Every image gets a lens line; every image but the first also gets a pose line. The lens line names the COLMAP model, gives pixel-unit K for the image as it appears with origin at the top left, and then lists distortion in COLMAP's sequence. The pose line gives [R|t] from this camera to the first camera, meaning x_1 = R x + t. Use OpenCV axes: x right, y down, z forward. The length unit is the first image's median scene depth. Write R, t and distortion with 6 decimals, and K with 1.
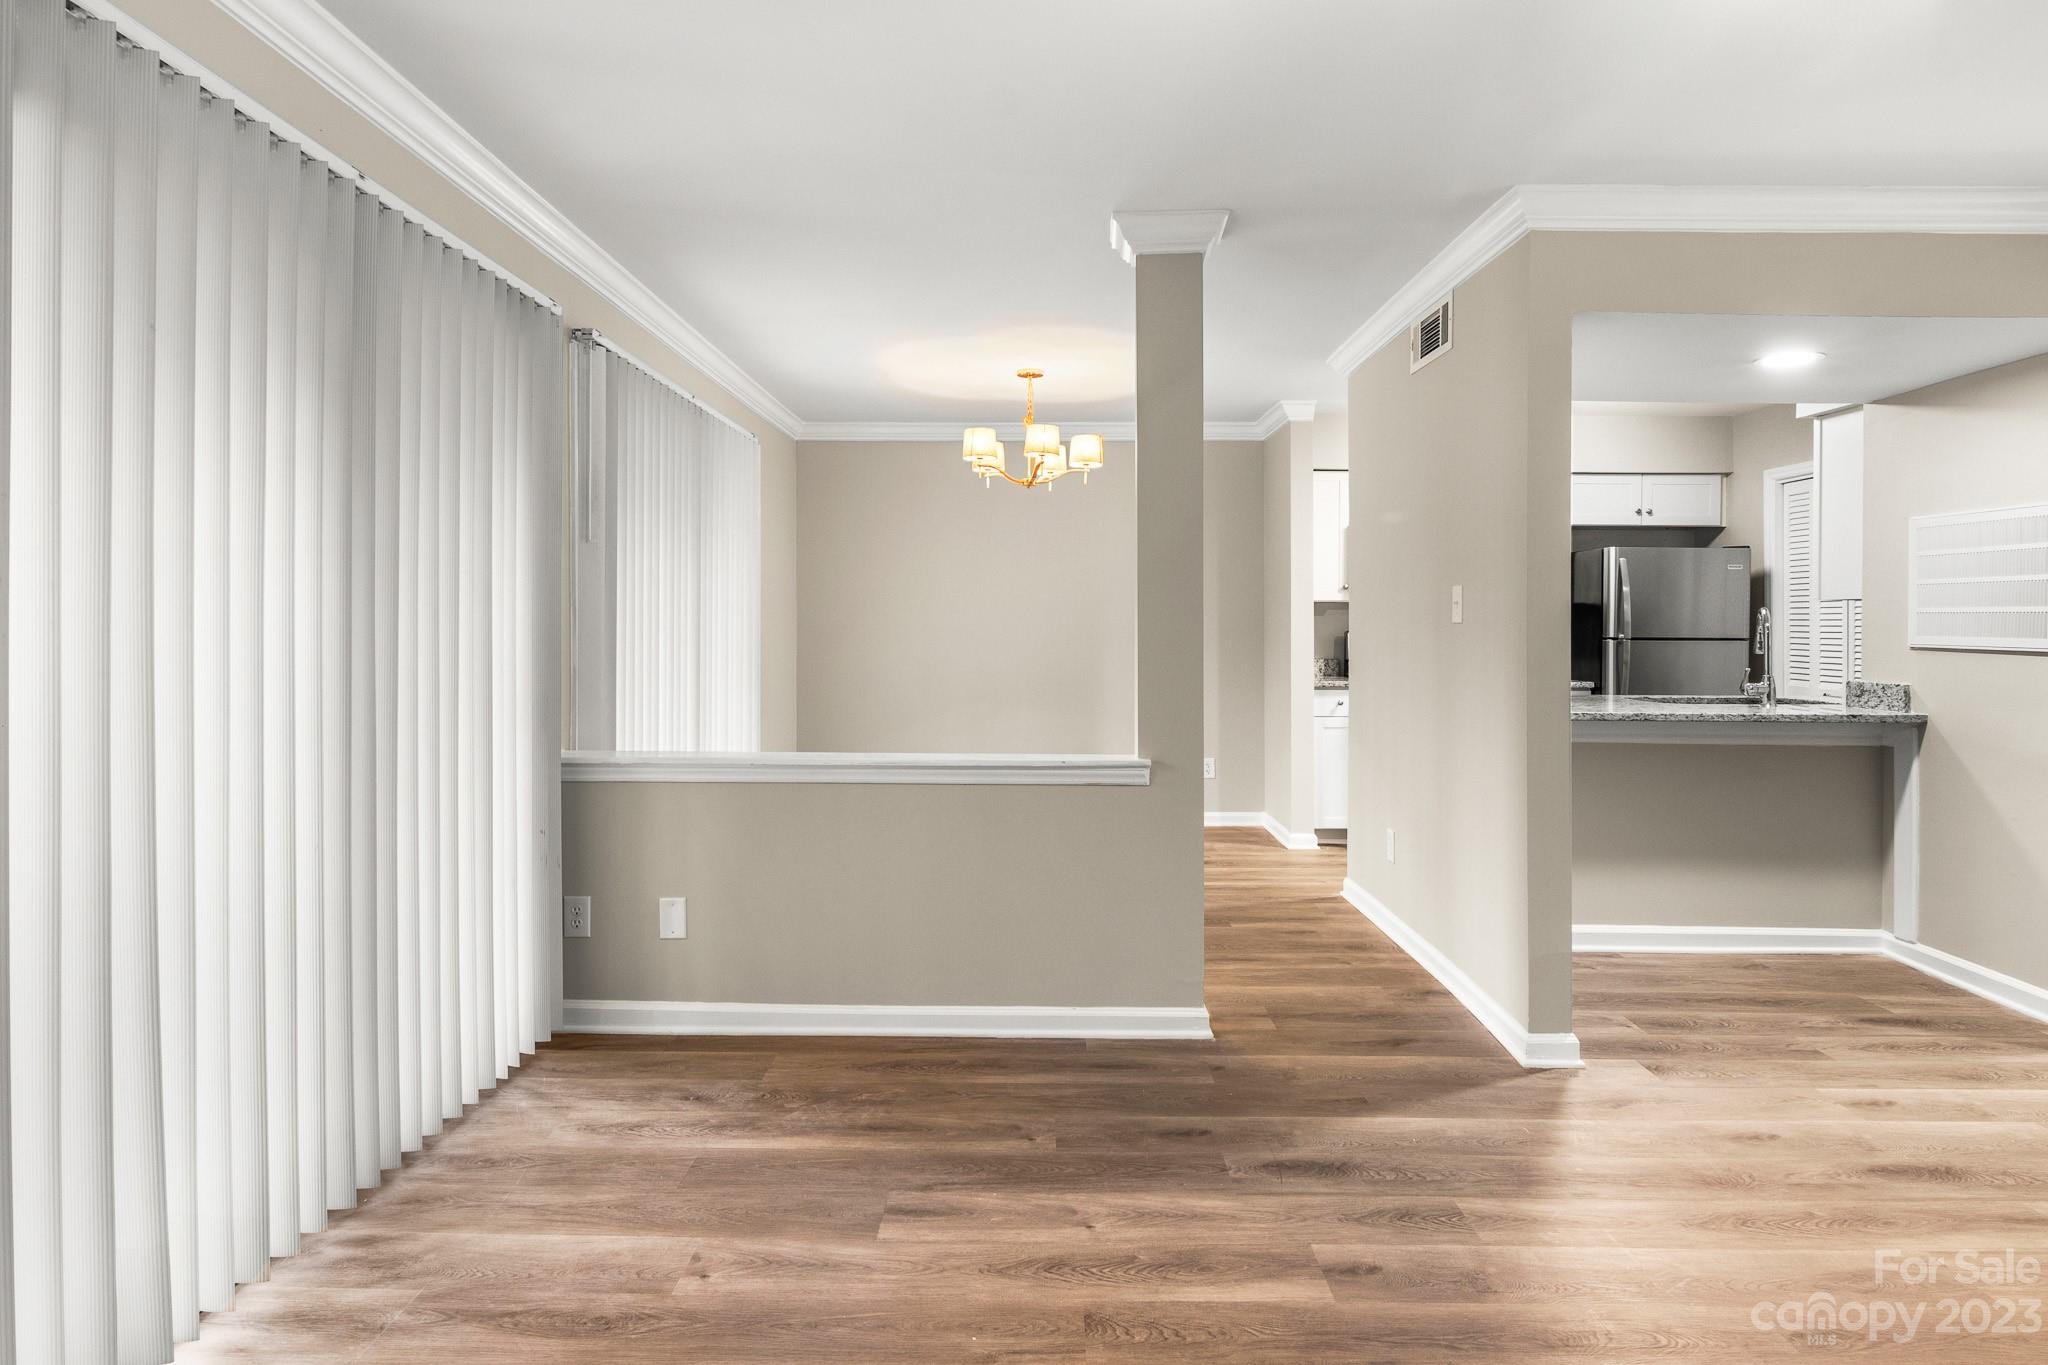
lens RADIAL K [[1051.4, 0, 1033.2], [0, 1051.4, 628.7], [0, 0, 1]] dist [-0.003747, 0.002767]
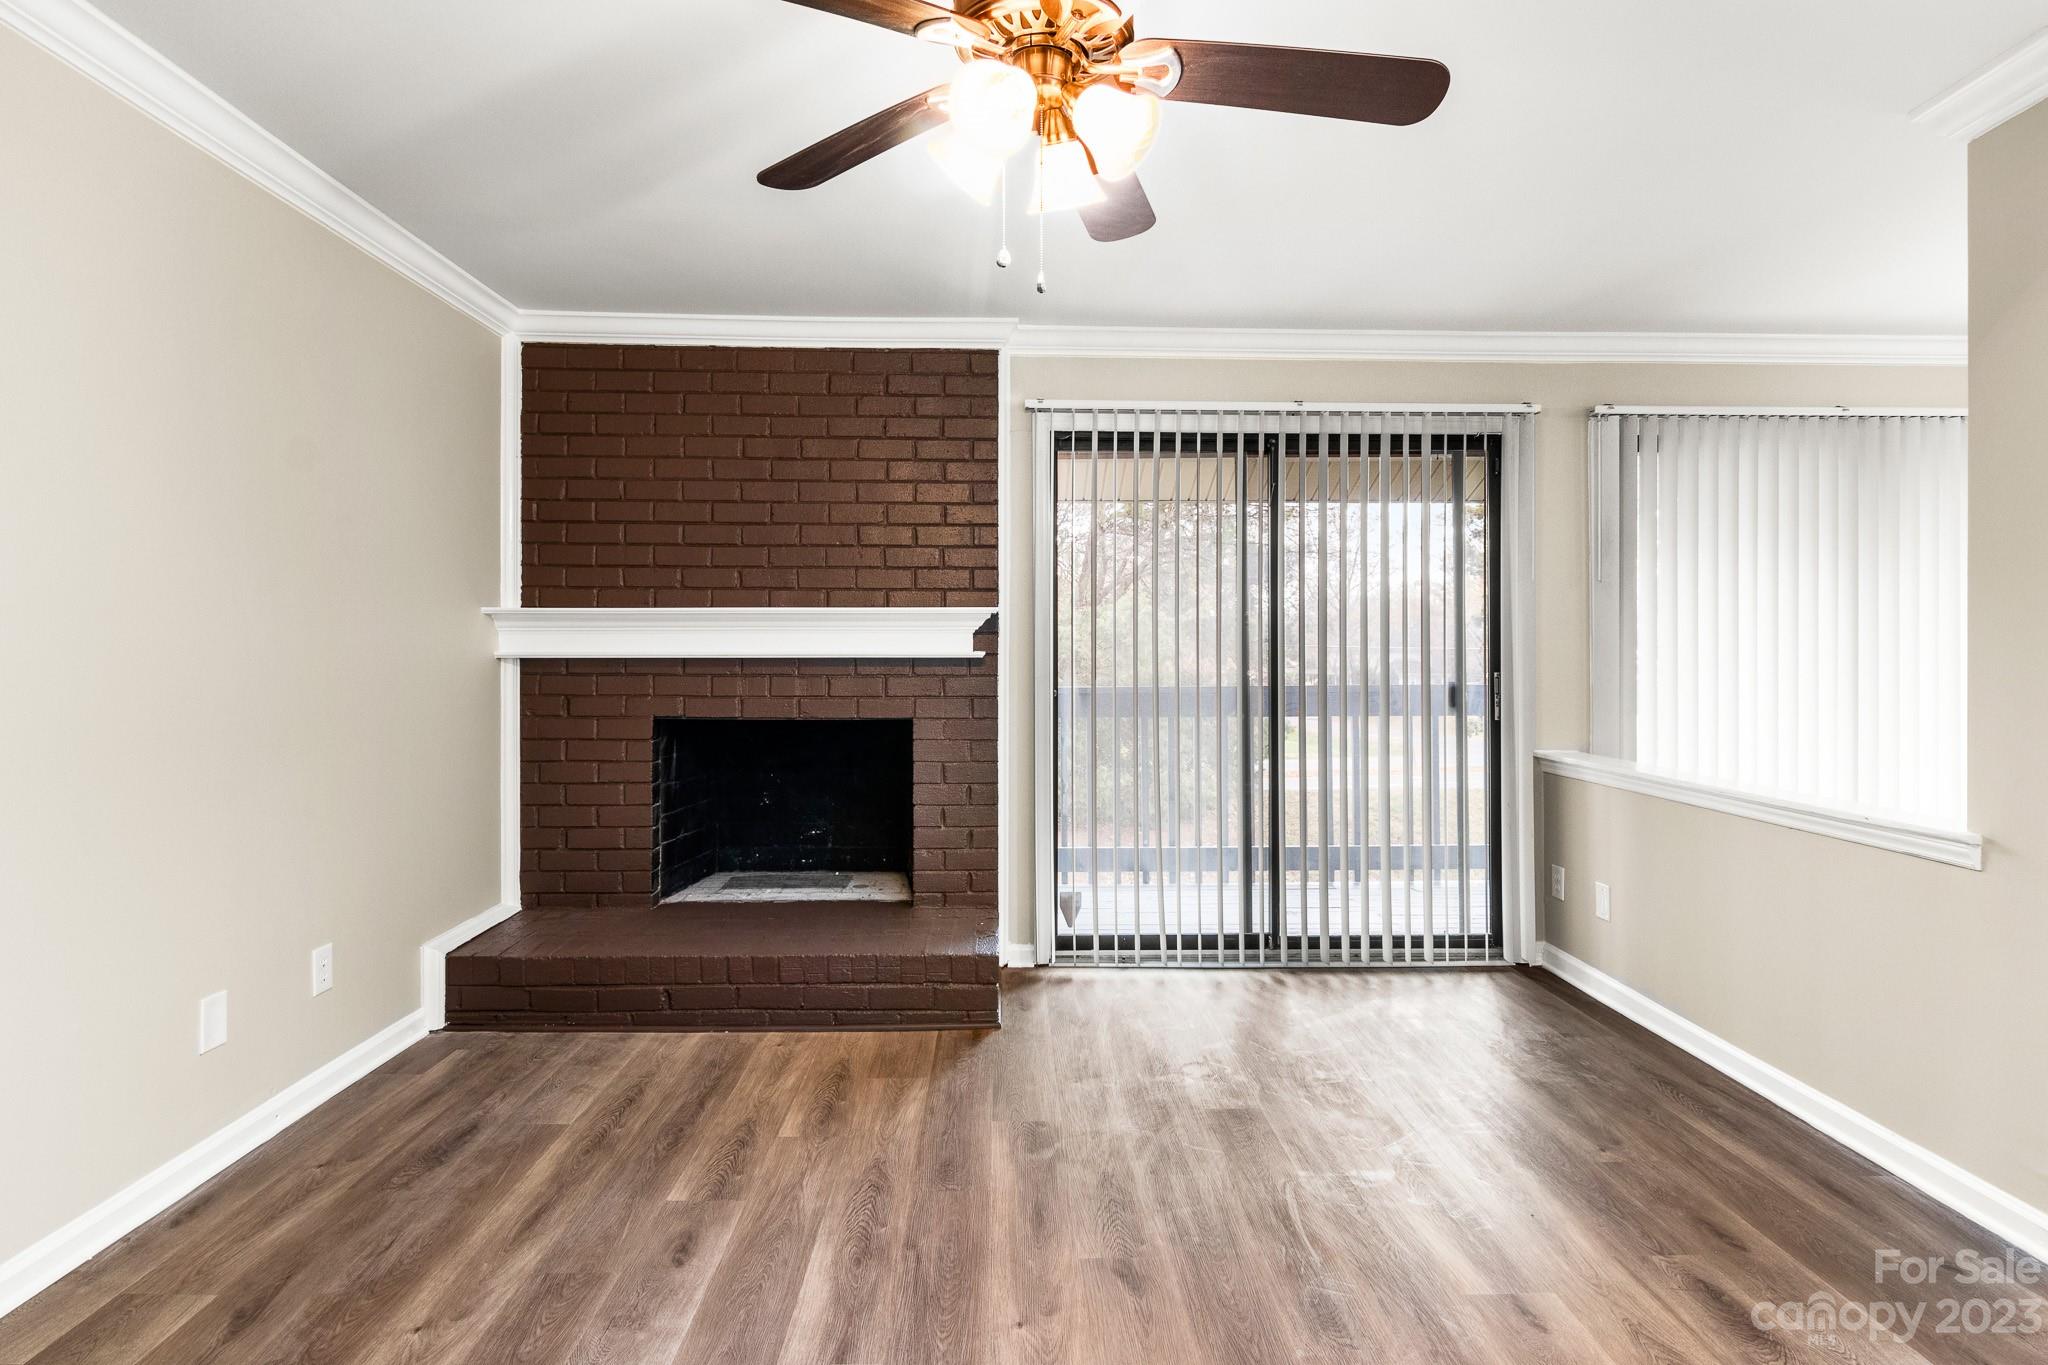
lens RADIAL K [[1051.4, 0, 1025.7], [0, 1051.4, 645.8], [0, 0, 1]] dist [-0.003747, 0.002767]
pose [[0.036508, -0.005989, -0.999315, 0.837272], [-0.002887, 0.999977, -0.006099, 0.001288], [0.999329, 0.003107, 0.036489, 0.331989]]
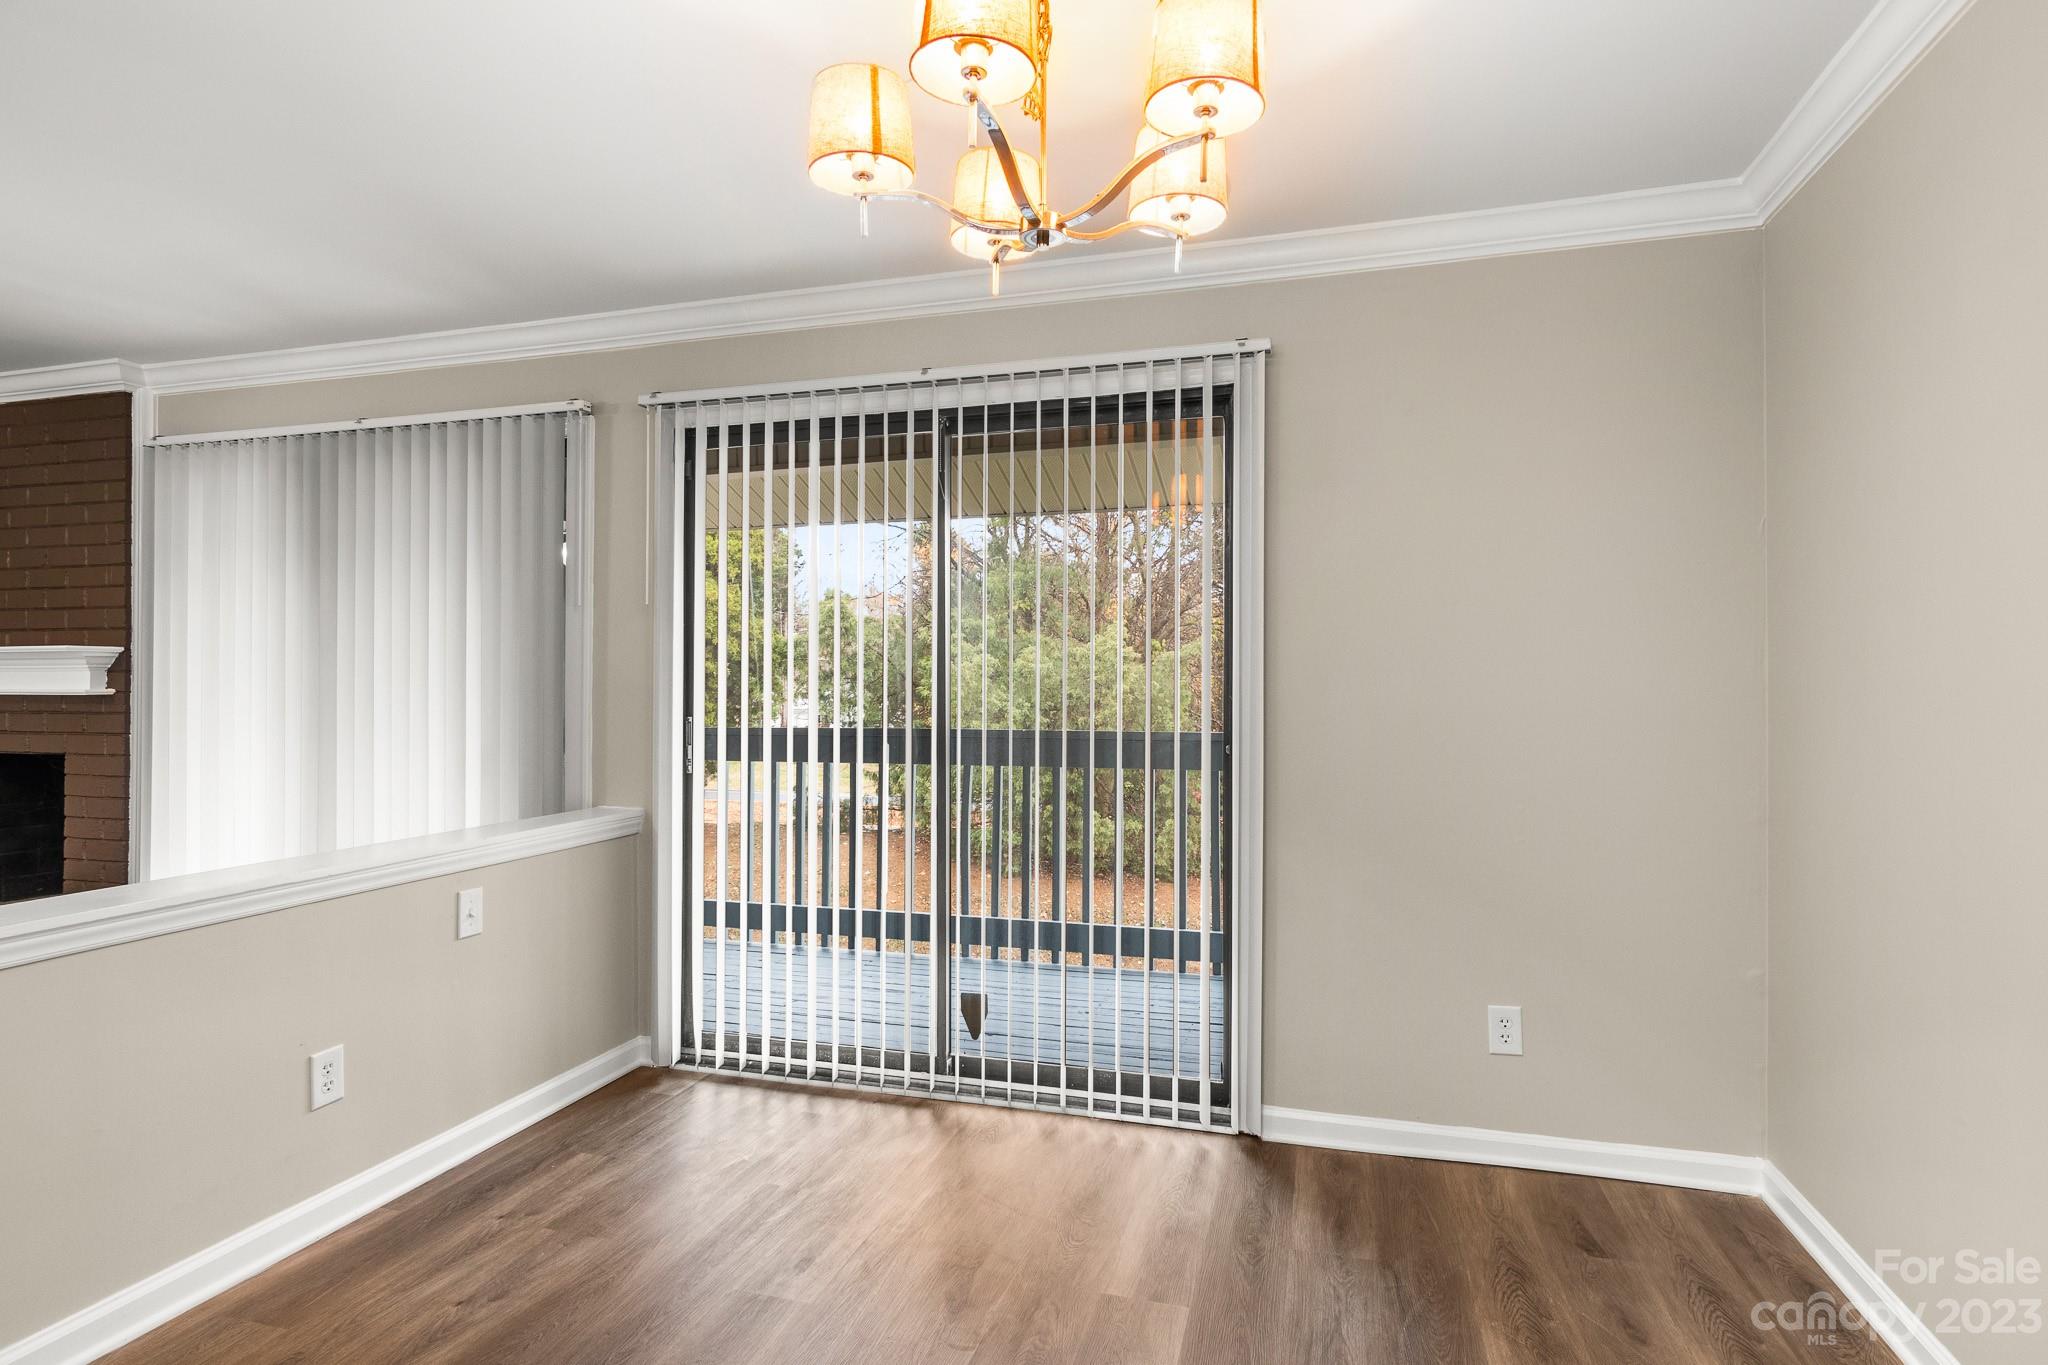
lens RADIAL K [[1051.4, 0, 1025.5], [0, 1051.4, 677.1], [0, 0, 1]] dist [-0.003747, 0.002767]
pose [[-0.272299, -0.014128, -0.962109, 0.492700], [-0.004474, 0.999900, -0.013416, -0.001894], [0.962202, 0.000651, -0.272335, 1.792935]]
